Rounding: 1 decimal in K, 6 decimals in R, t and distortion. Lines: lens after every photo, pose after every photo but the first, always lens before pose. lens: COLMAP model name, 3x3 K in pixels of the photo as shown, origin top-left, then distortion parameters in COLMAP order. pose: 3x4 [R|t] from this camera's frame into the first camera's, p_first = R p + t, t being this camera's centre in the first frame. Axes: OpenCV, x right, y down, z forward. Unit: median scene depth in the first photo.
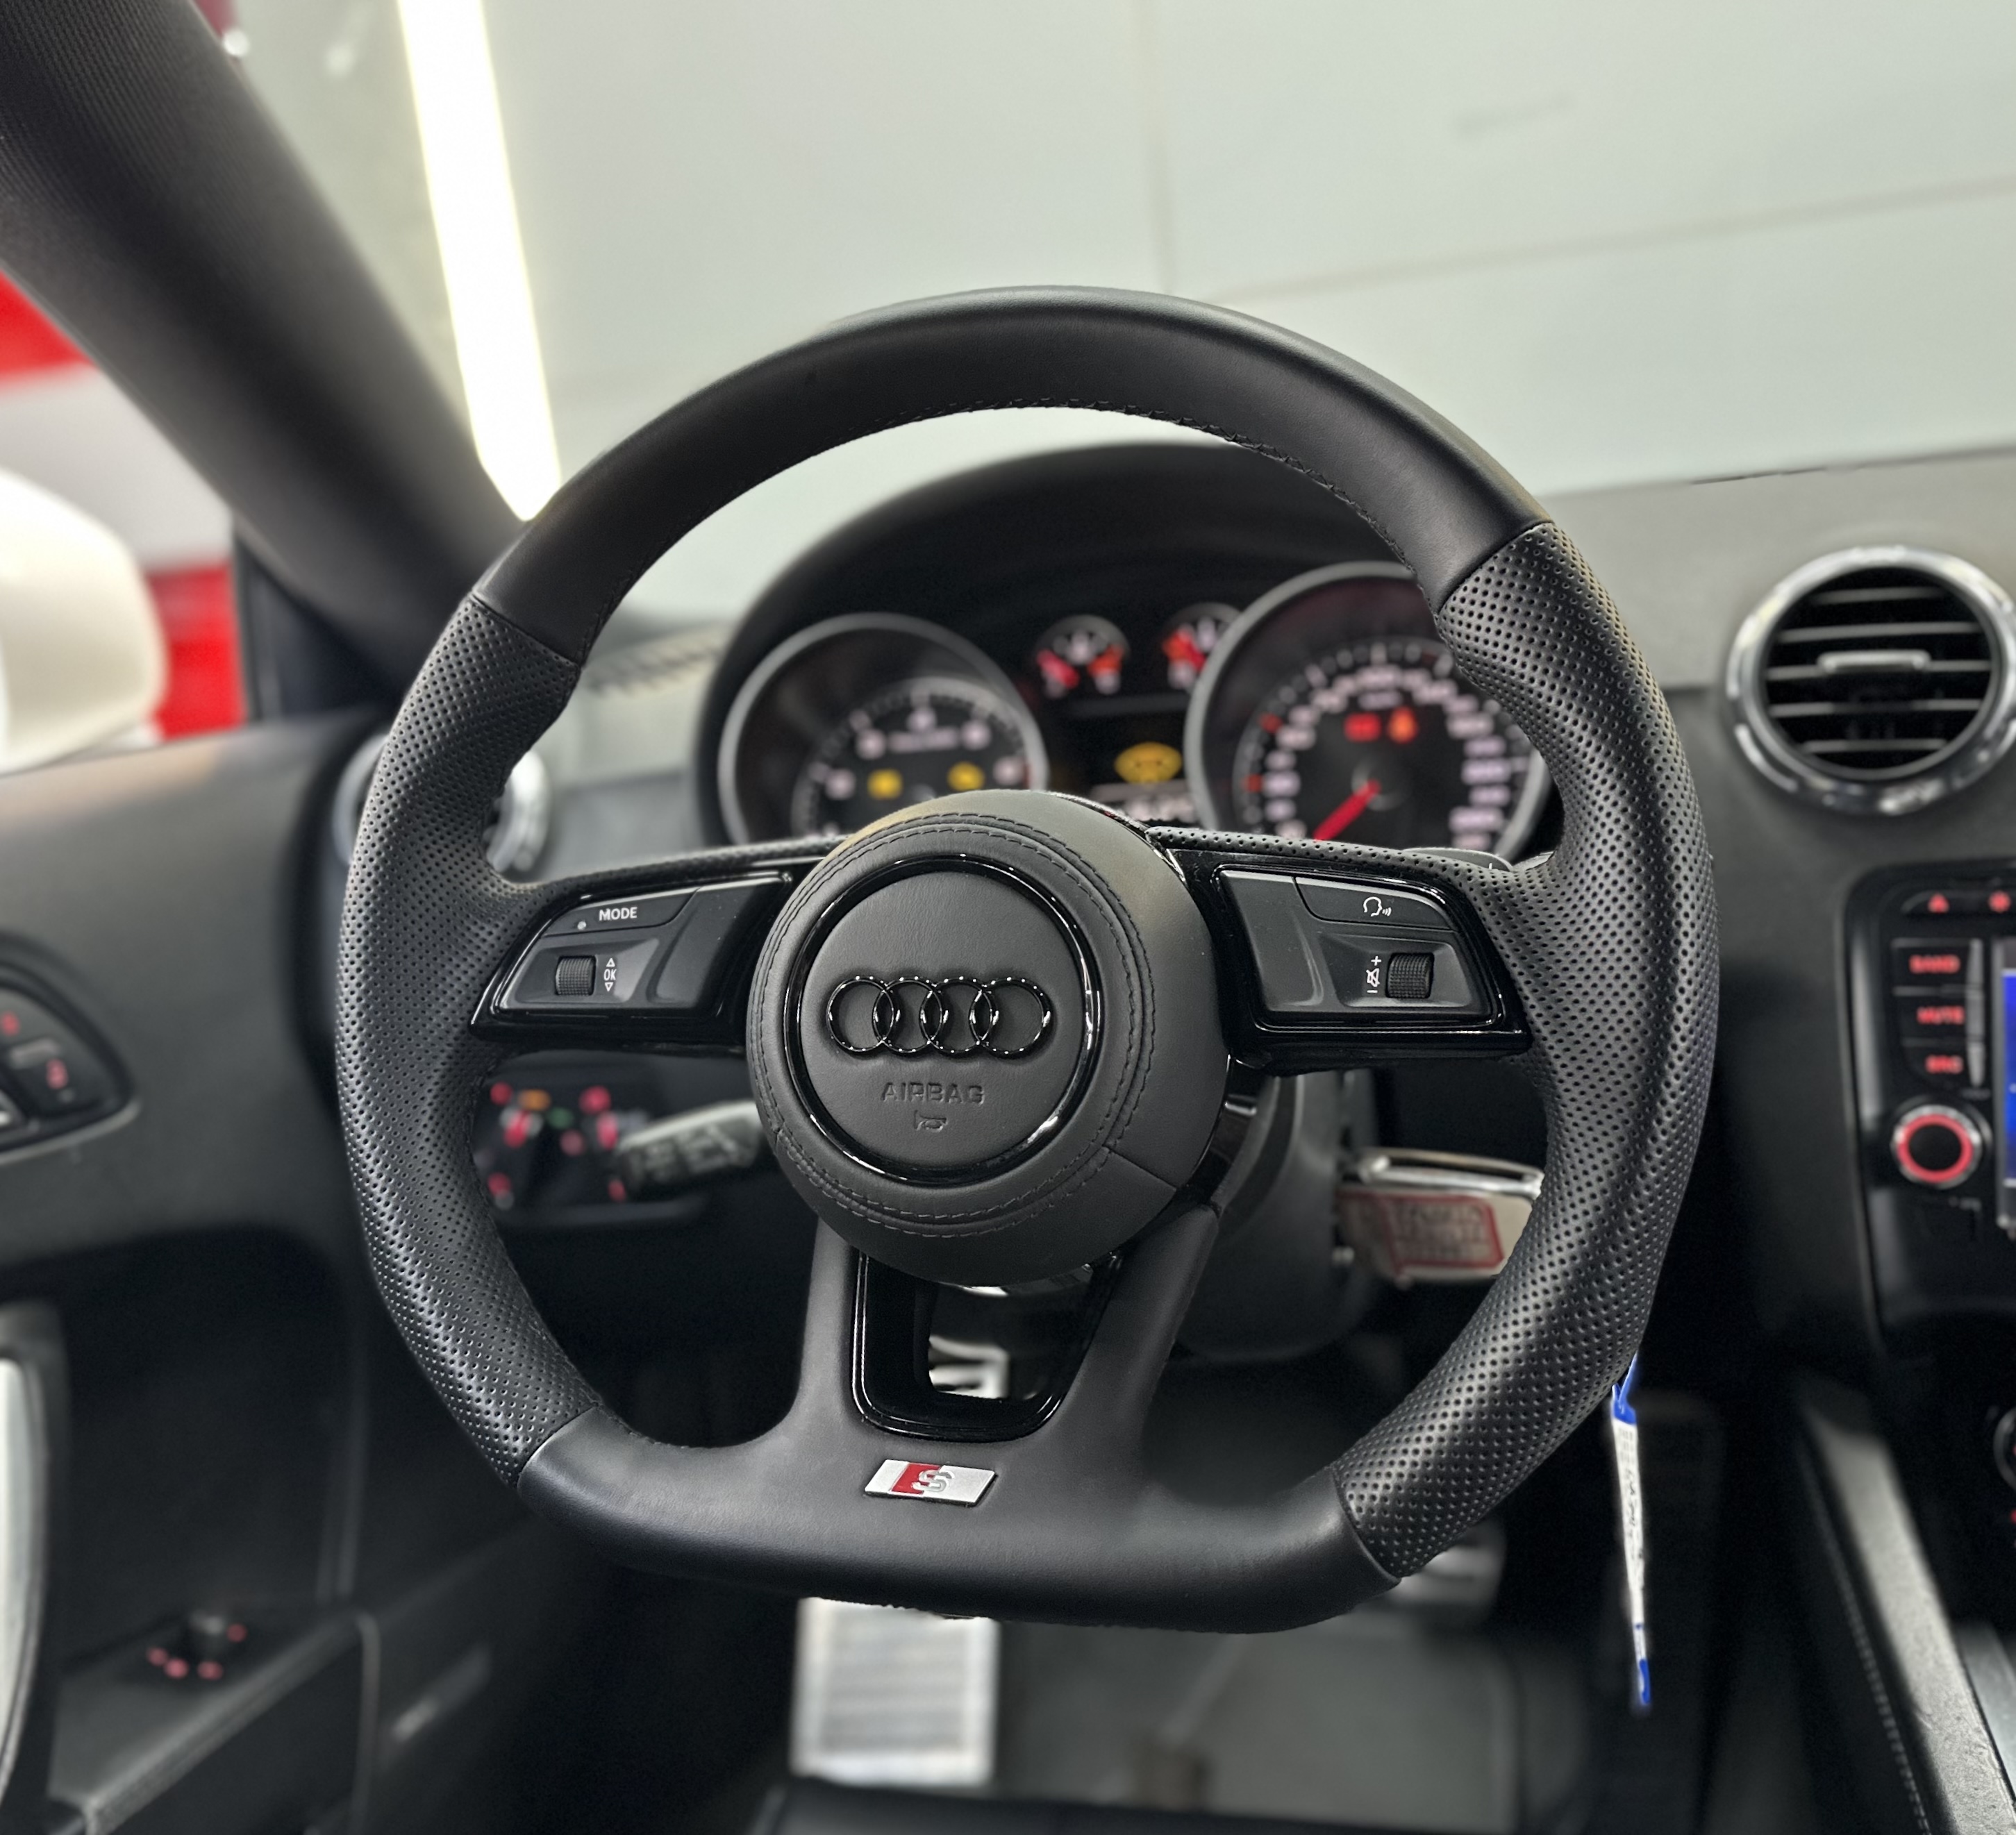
lens RADIAL K [[1952.5, 0, 1008.0], [0, 1952.5, 917.5], [0, 0, 1]] dist [0.114922, 0.008042]
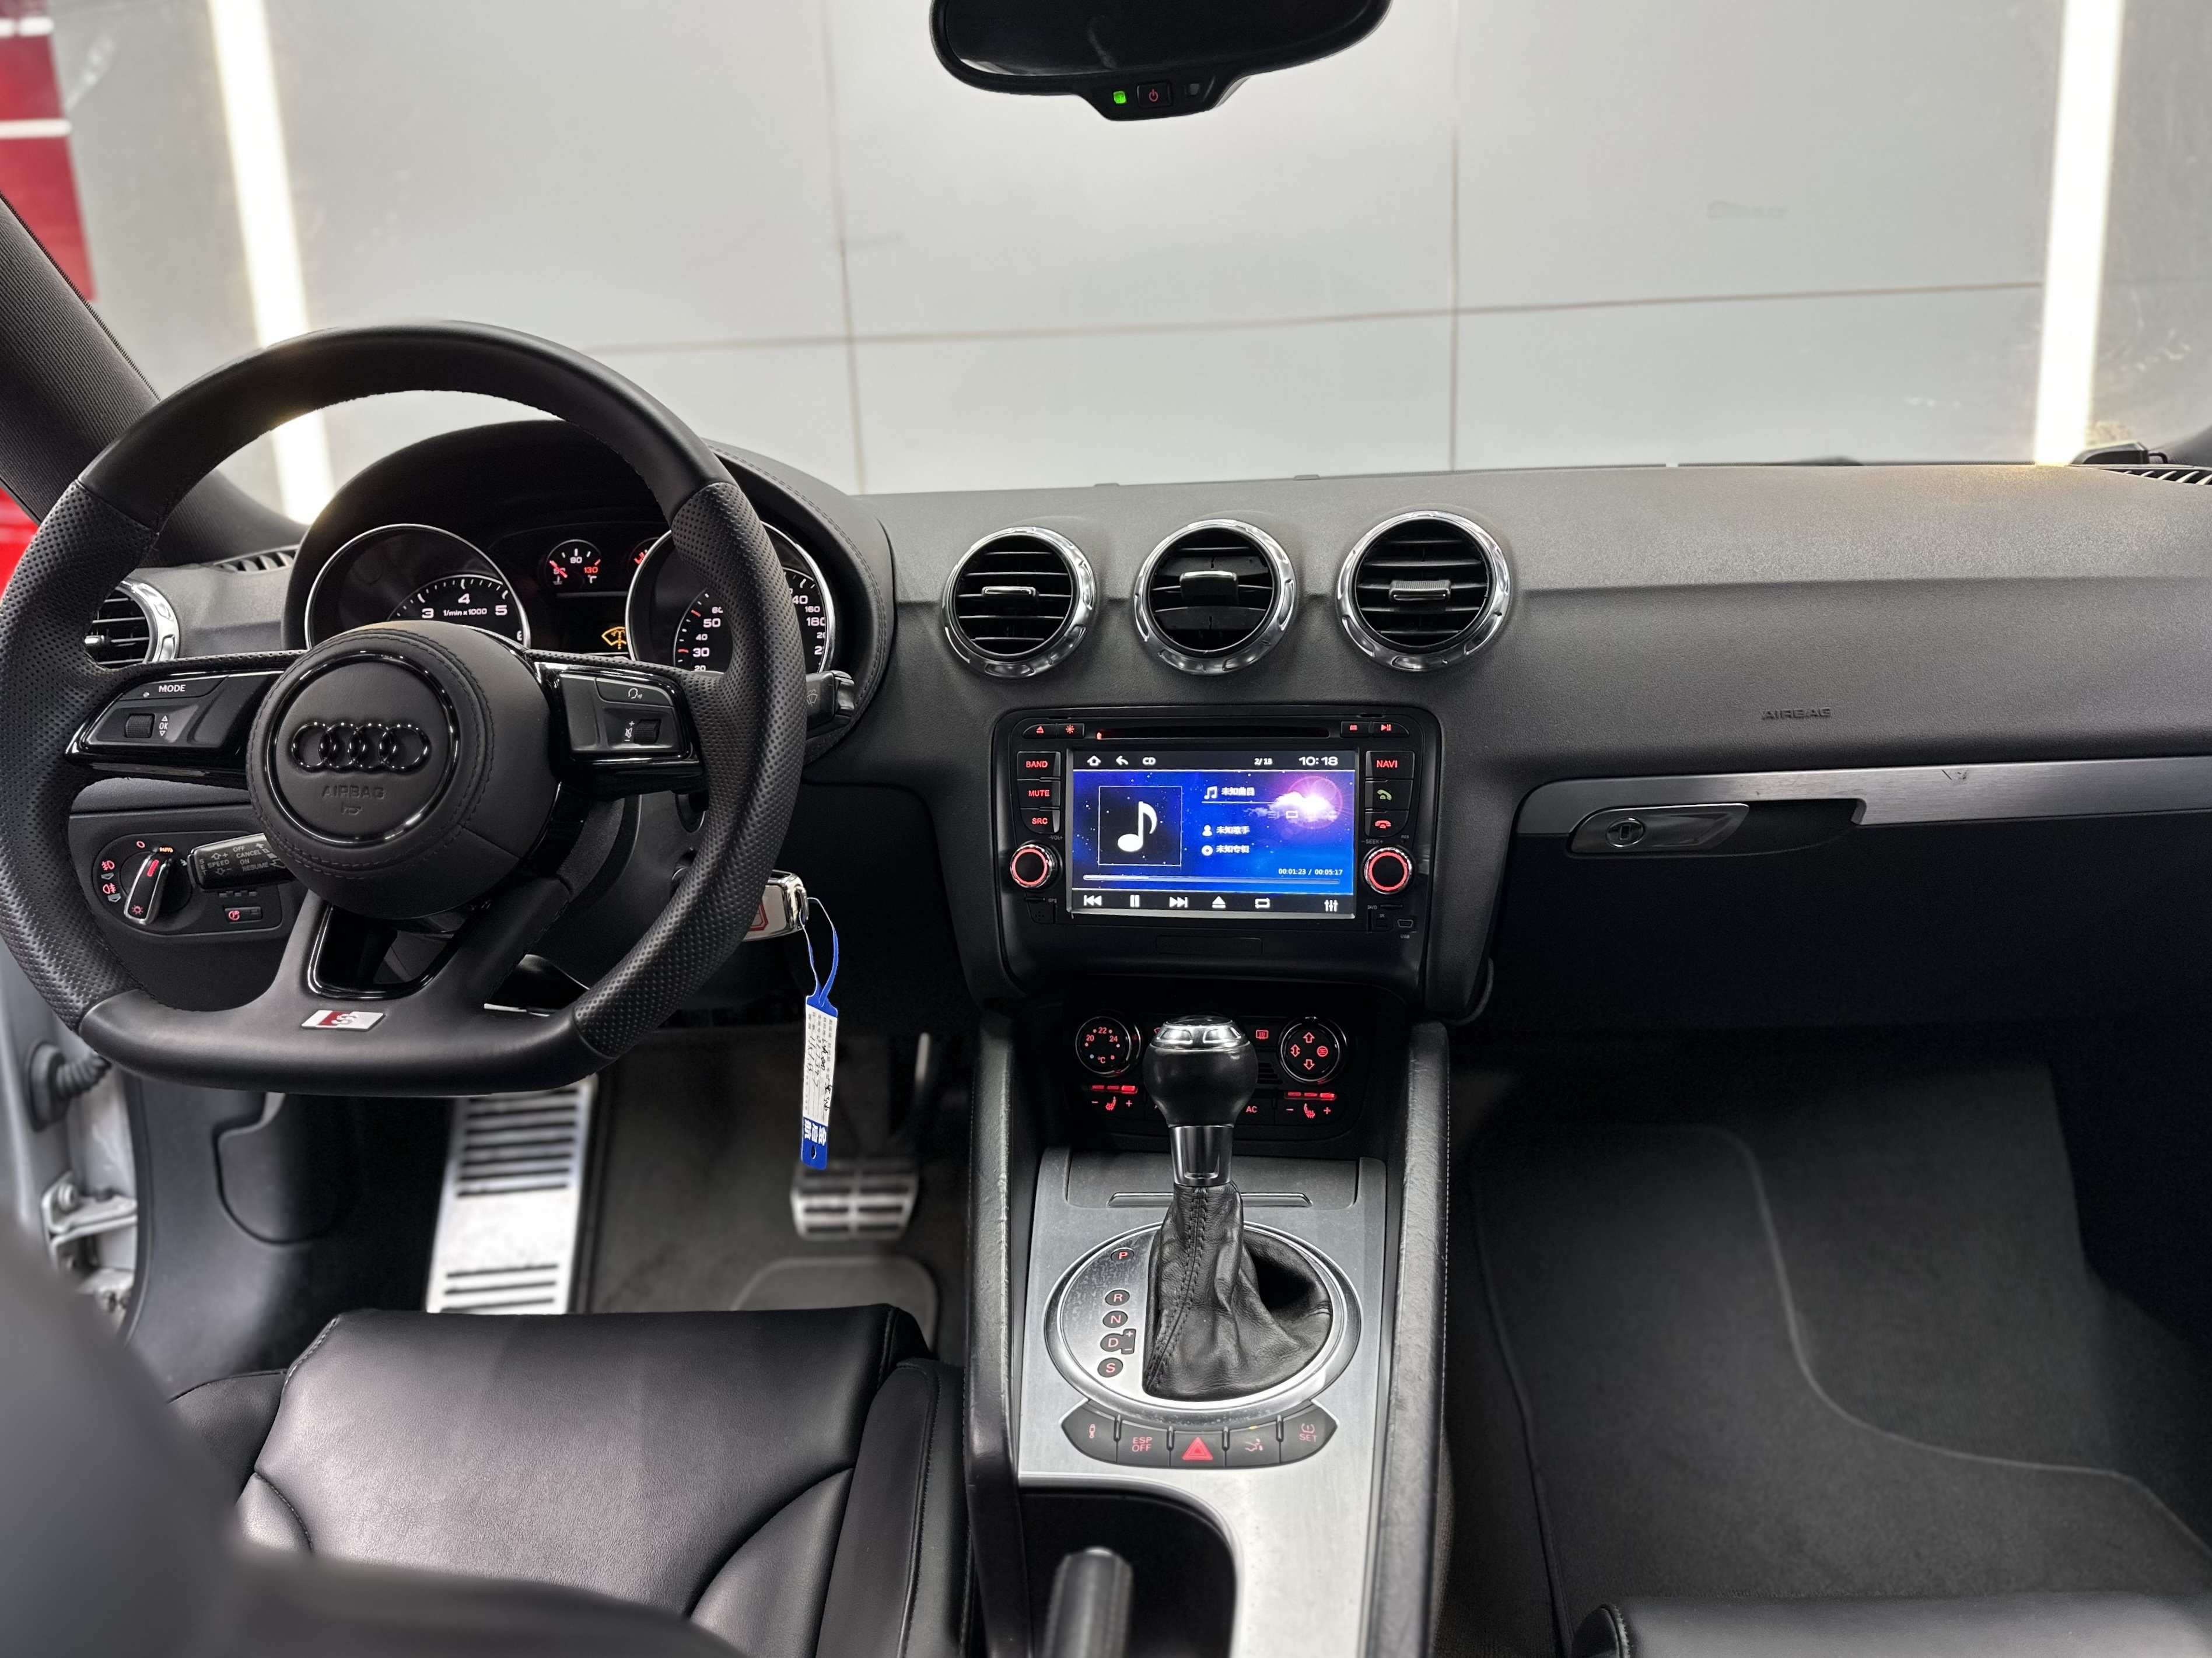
lens RADIAL K [[1514.5, 0, 1106.0], [0, 1514.5, 829.0], [0, 0, 1]] dist [-0.001321, -0.006063]
pose [[0.972409, 0.025677, 0.231866, 0.250922], [-0.026421, 0.999651, 0.000105, 0.090891], [-0.231782, -0.006228, 0.972748, -0.353420]]
